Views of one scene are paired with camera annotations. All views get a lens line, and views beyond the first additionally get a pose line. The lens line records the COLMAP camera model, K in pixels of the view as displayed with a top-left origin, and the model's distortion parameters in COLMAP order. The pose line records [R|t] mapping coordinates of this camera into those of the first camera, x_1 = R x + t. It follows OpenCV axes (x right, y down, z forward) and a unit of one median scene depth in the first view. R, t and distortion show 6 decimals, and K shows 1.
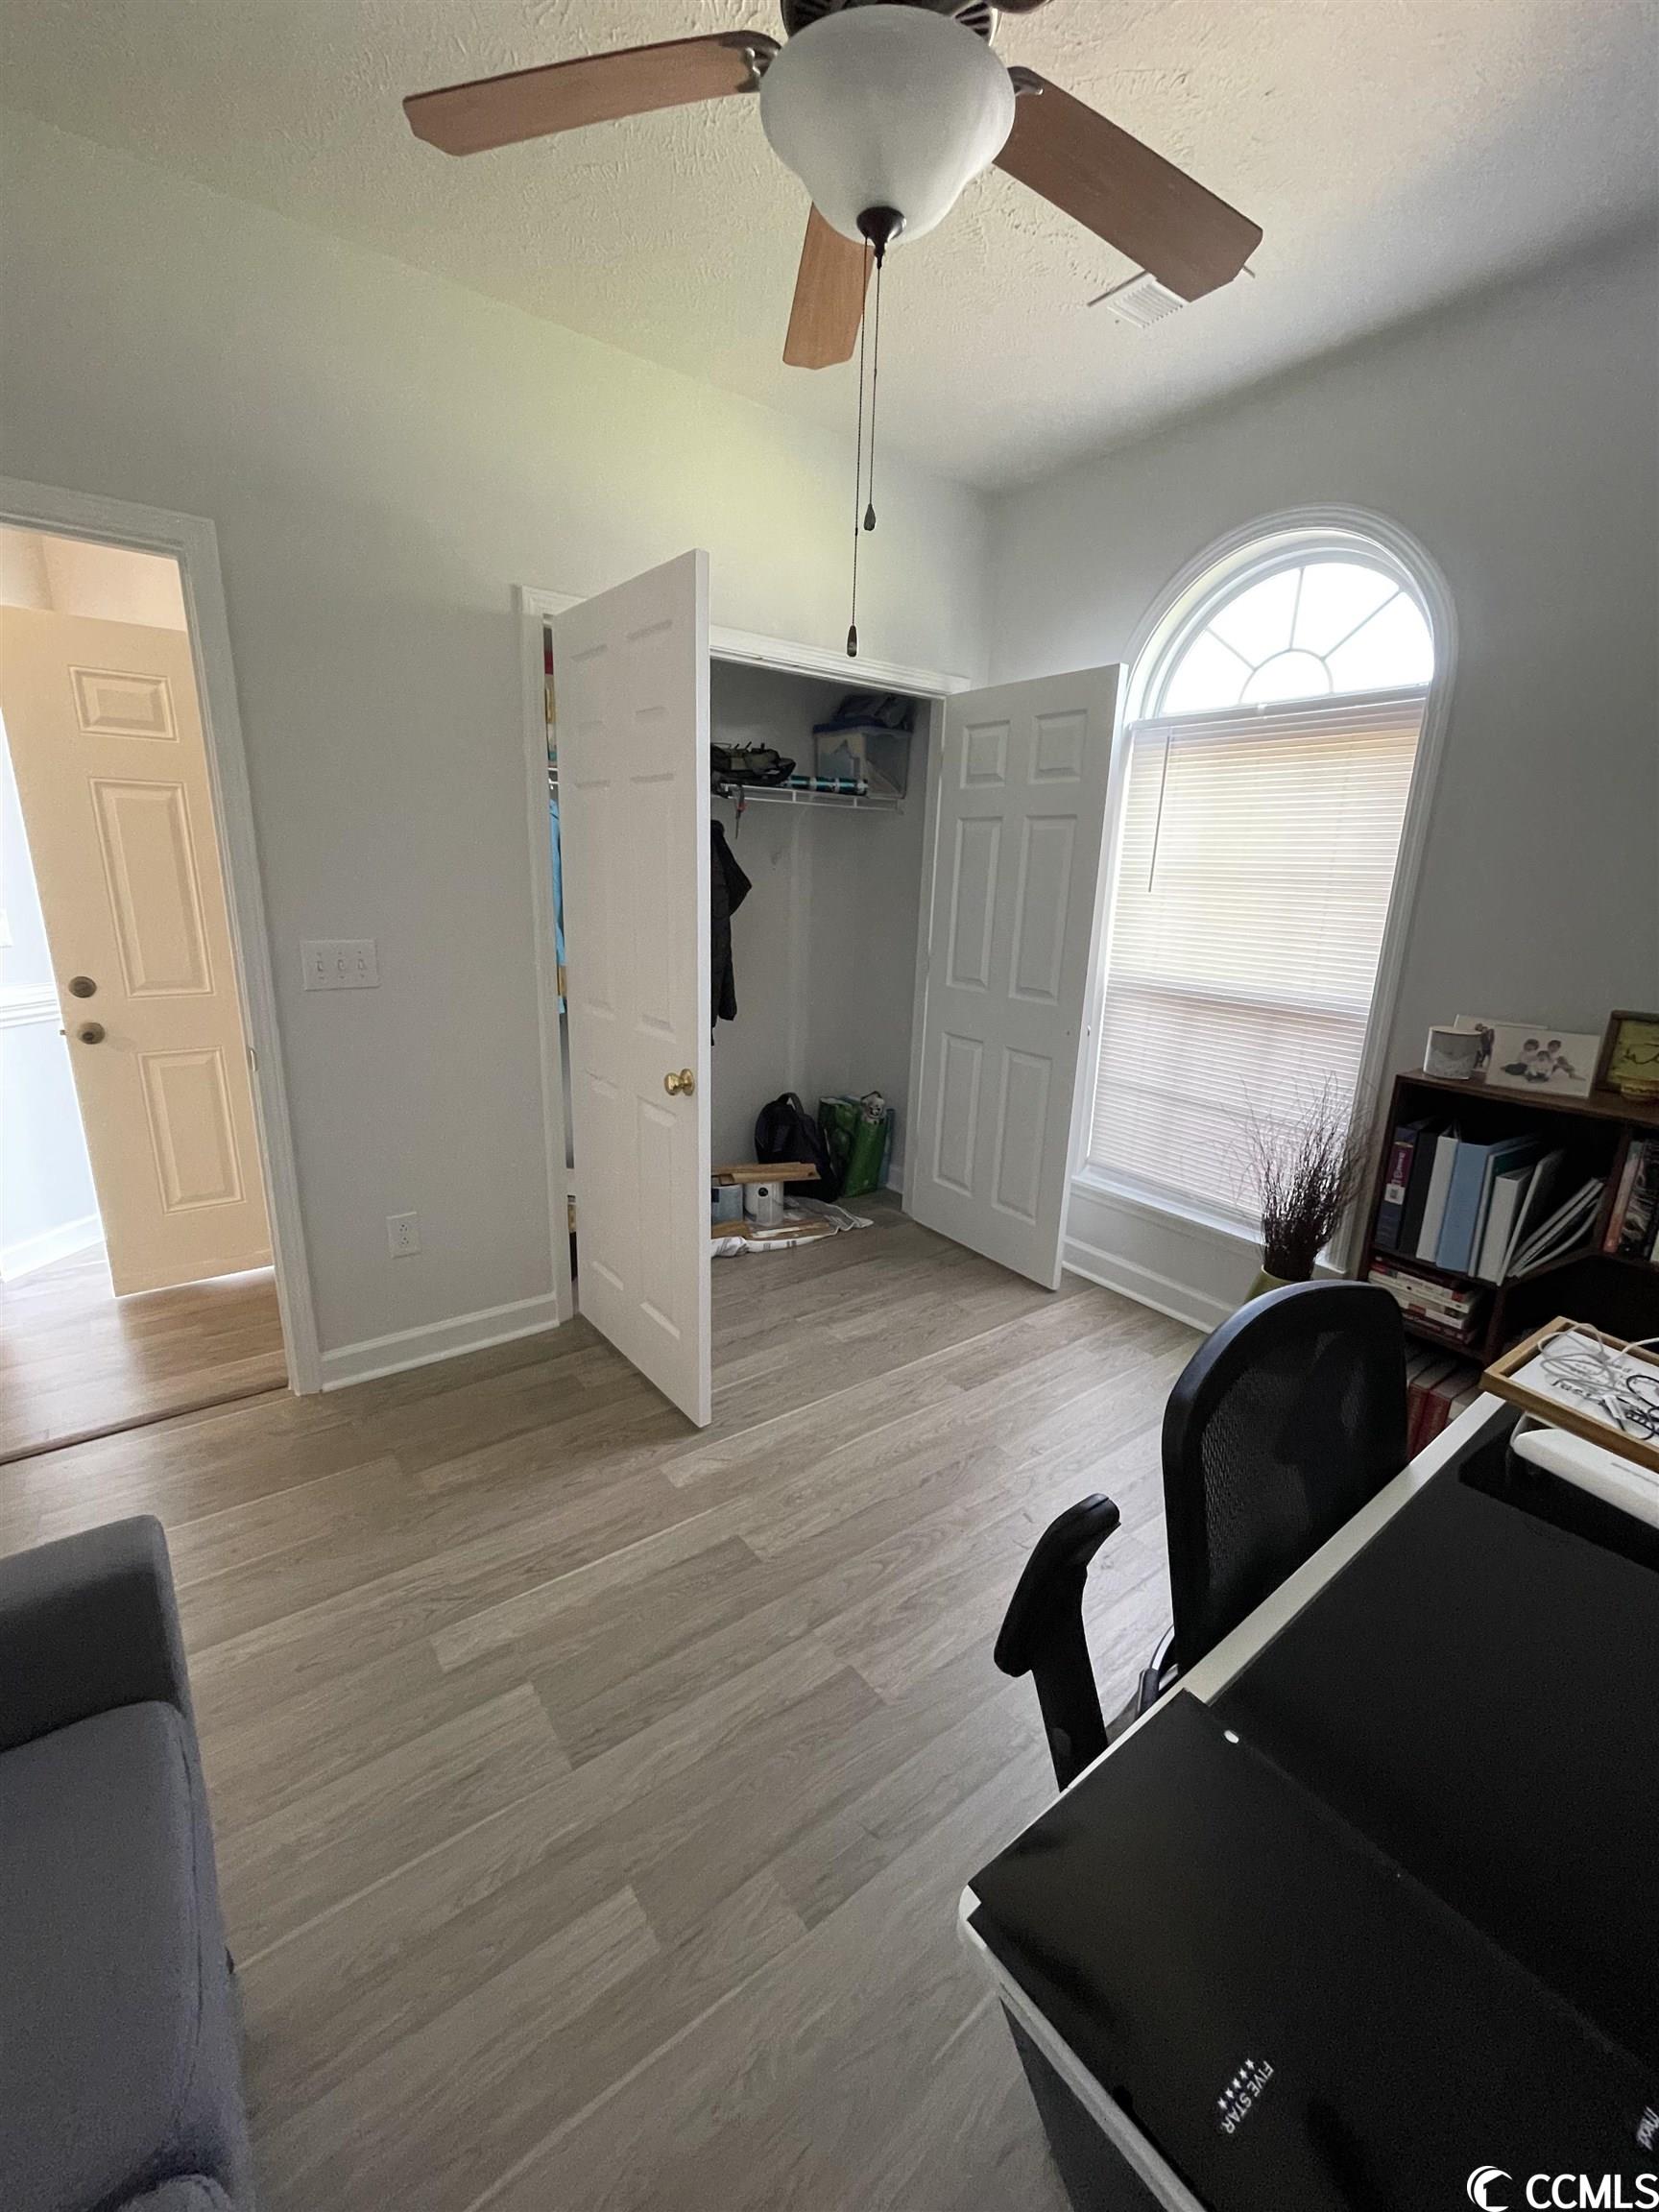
lens RADIAL K [[895.6, 0, 829.5], [0, 895.6, 1106.0], [0, 0, 1]] dist [0.001329, 0.000078]
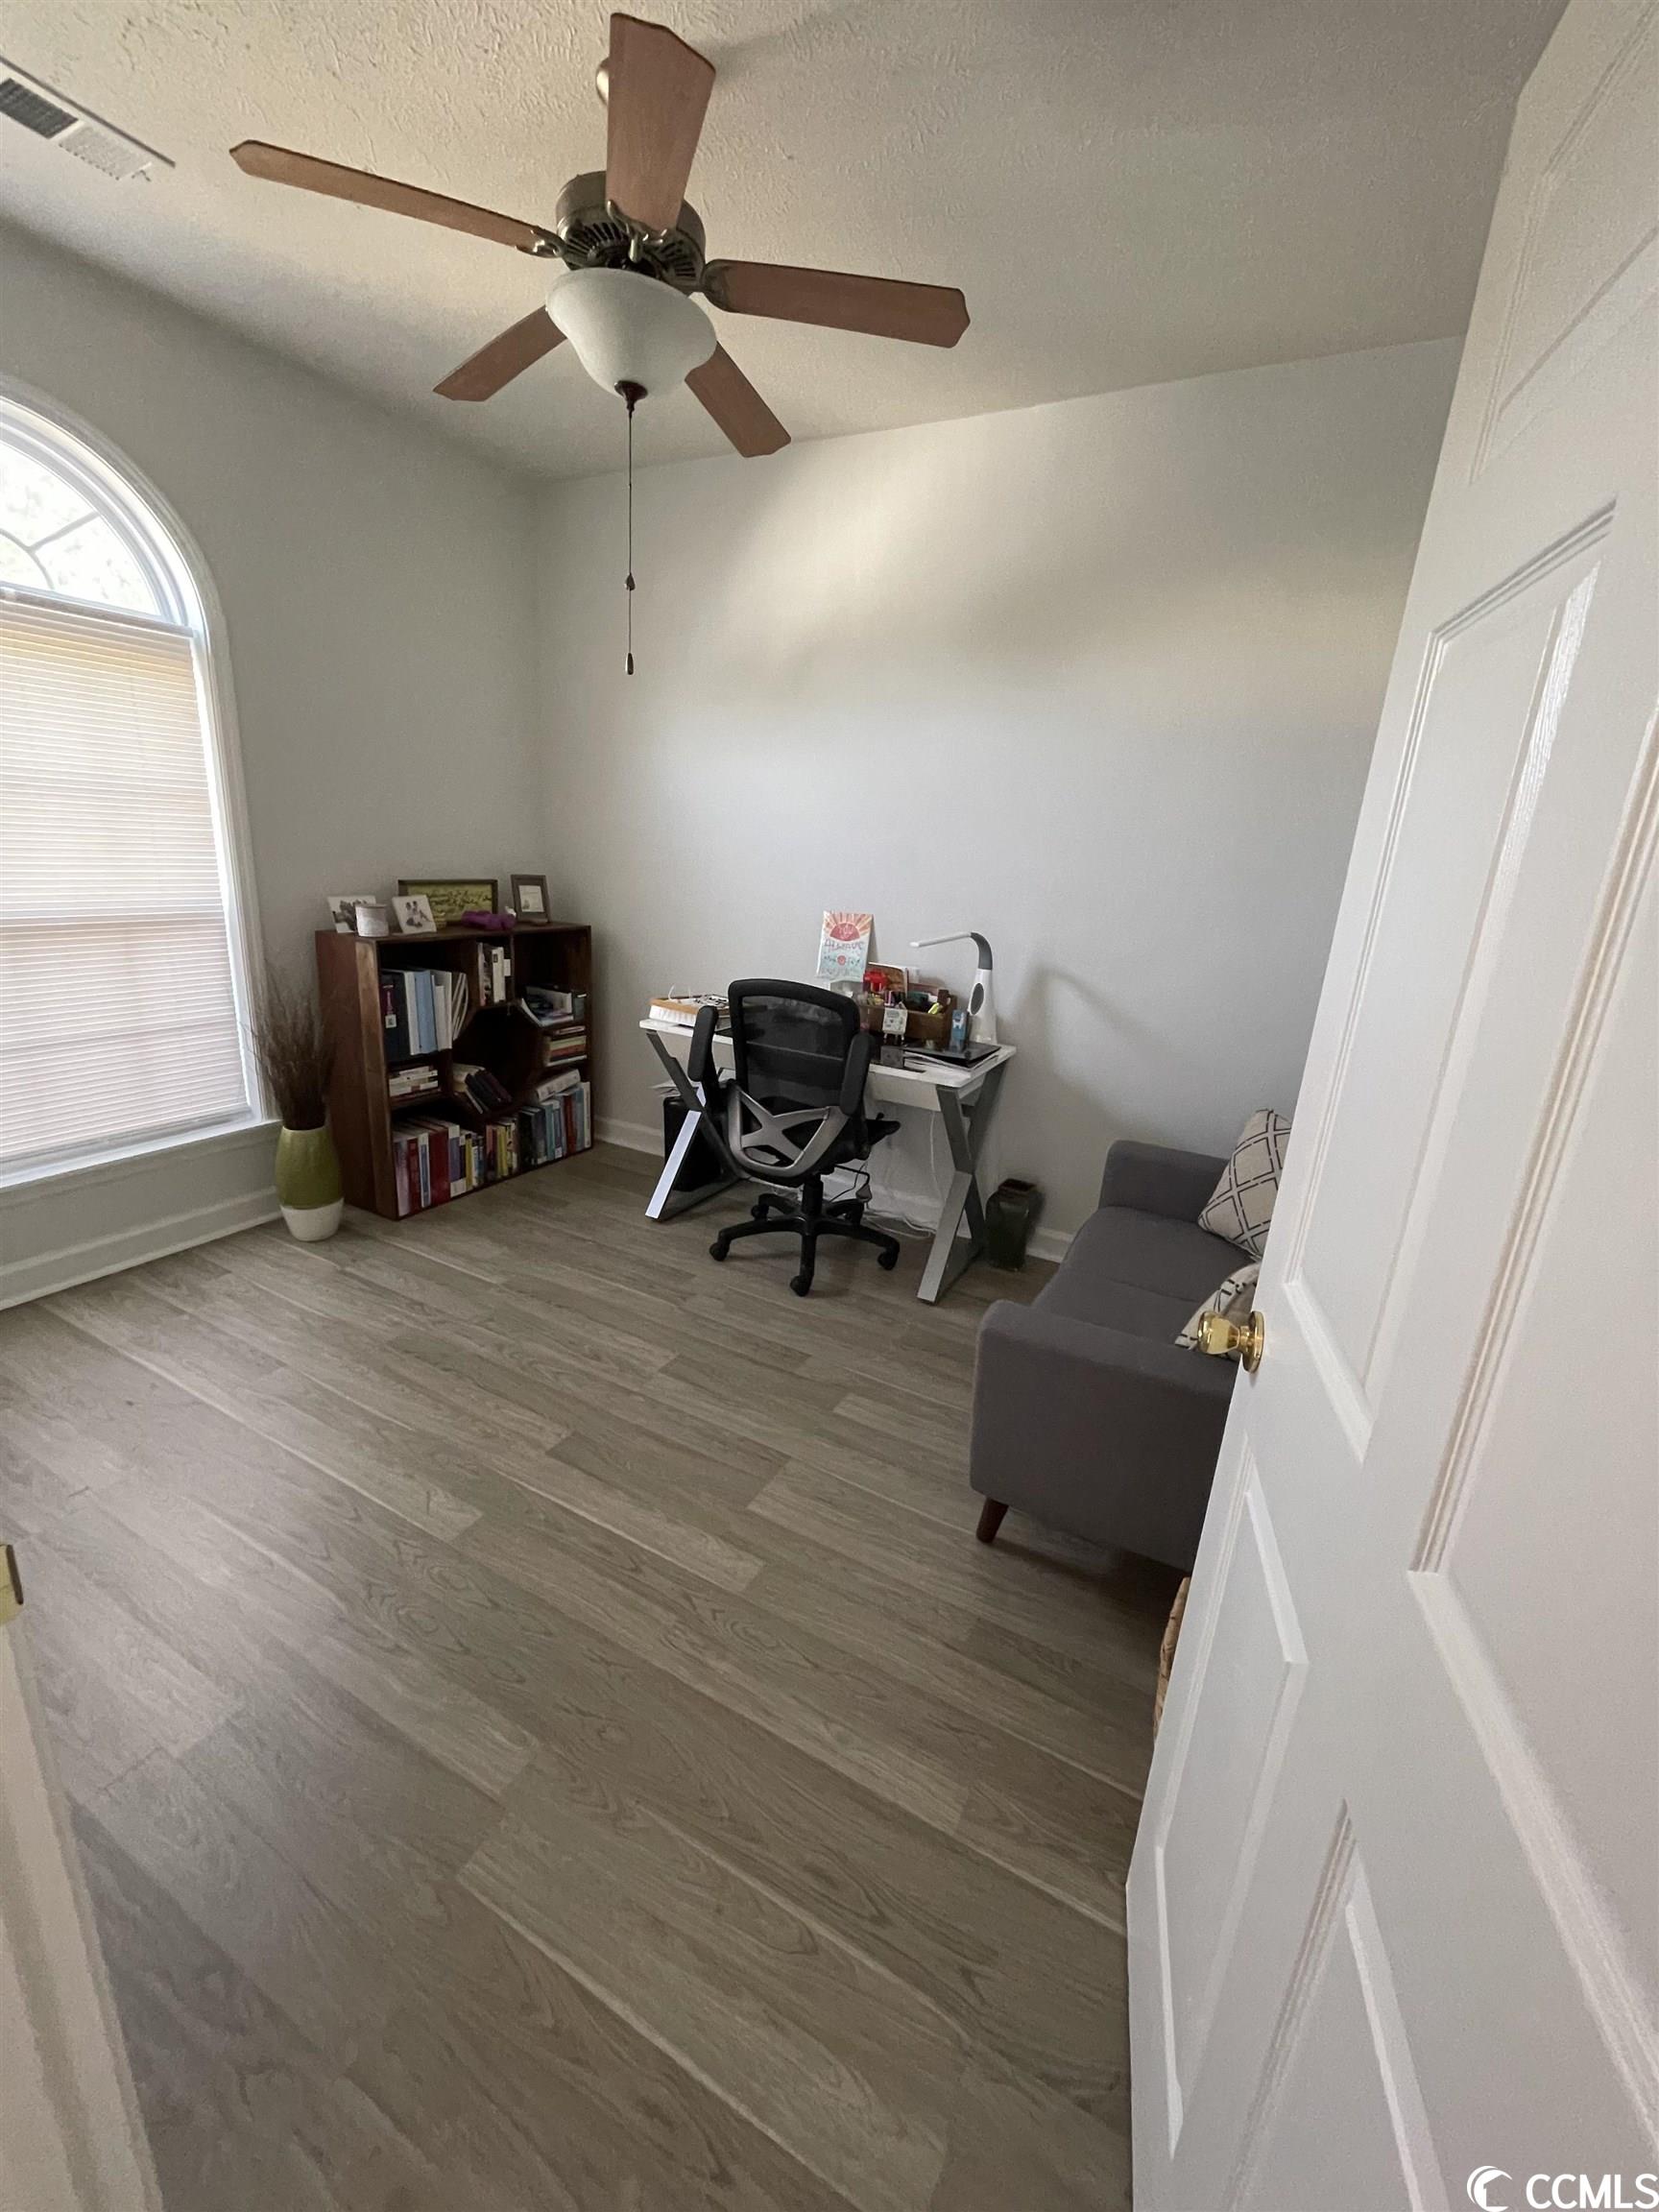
lens RADIAL K [[895.6, 0, 829.5], [0, 895.6, 1106.0], [0, 0, 1]] dist [0.001329, 0.000078]
pose [[-0.409063, -0.308598, 0.858740, -0.988711], [0.171412, 0.898339, 0.404481, -0.252975], [-0.896262, 0.312657, -0.314580, 0.873338]]
